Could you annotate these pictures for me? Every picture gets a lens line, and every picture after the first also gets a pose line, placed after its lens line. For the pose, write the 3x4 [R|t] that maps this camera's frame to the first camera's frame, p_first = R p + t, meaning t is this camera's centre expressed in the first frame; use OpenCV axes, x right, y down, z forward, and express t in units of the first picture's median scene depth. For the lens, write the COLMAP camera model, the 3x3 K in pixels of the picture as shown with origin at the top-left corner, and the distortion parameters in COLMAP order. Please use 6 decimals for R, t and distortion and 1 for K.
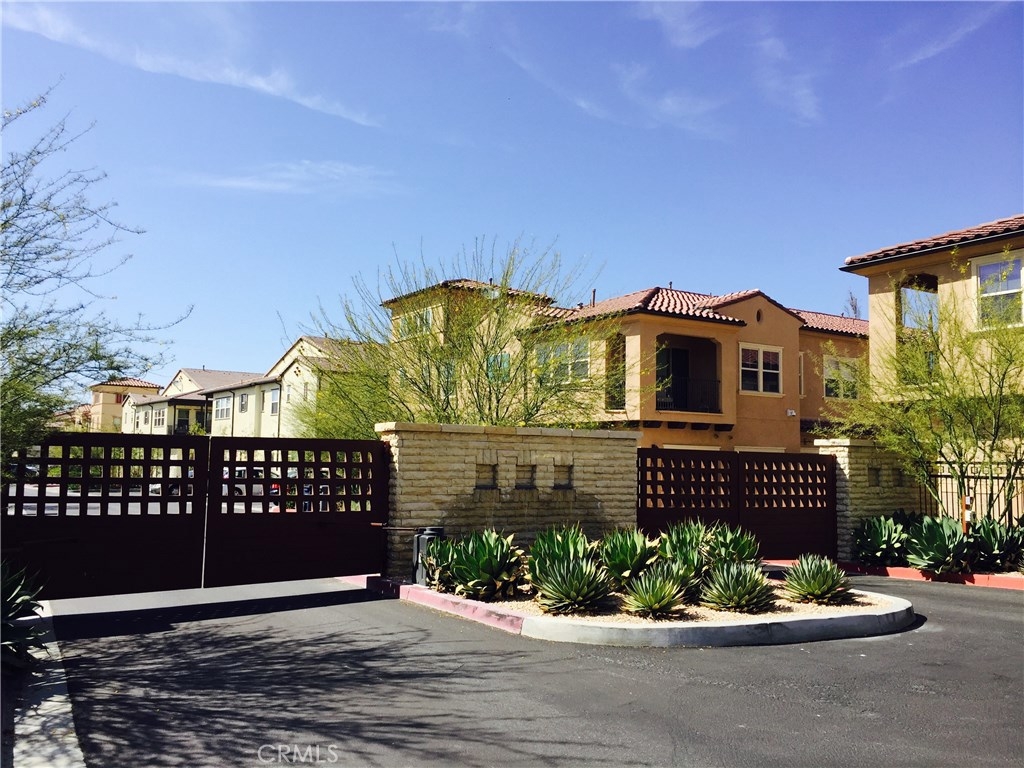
lens RADIAL K [[814.3, 0, 512.0], [0, 814.3, 384.0], [0, 0, 1]] dist [0.066542, -0.069815]
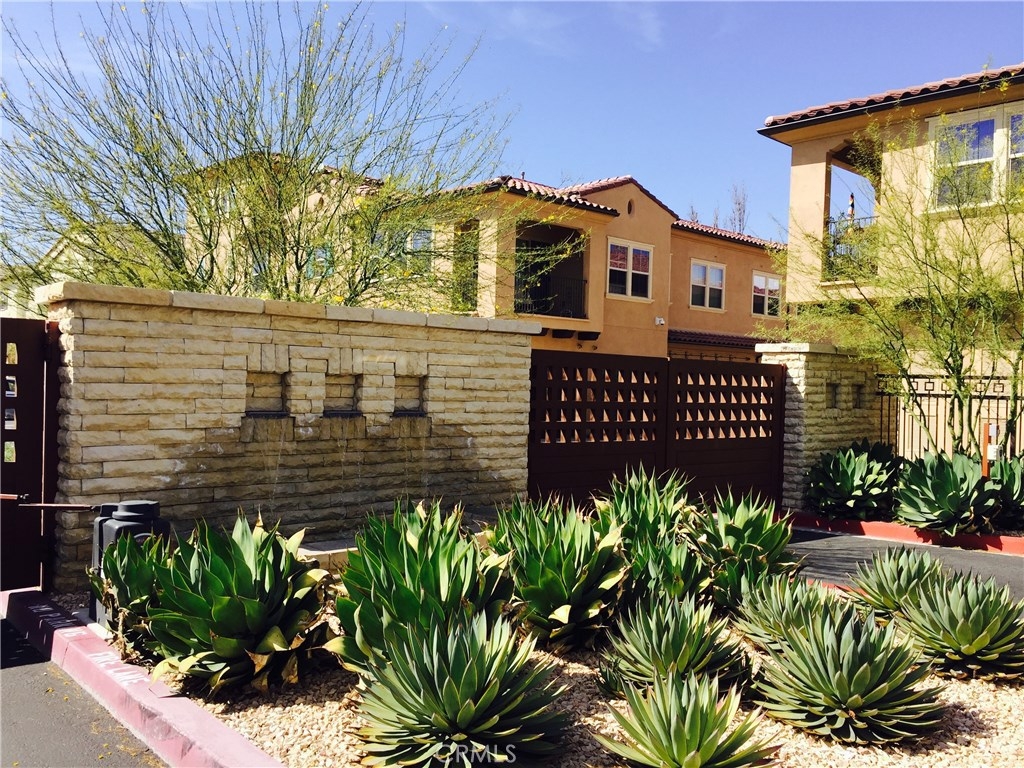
lens RADIAL K [[814.3, 0, 512.0], [0, 814.3, 384.0], [0, 0, 1]] dist [0.066542, -0.069815]
pose [[0.978847, 0.008340, 0.204422, 0.014994], [-0.029642, 0.994407, 0.101368, 0.044636], [-0.202434, -0.105283, 0.973620, 0.418204]]
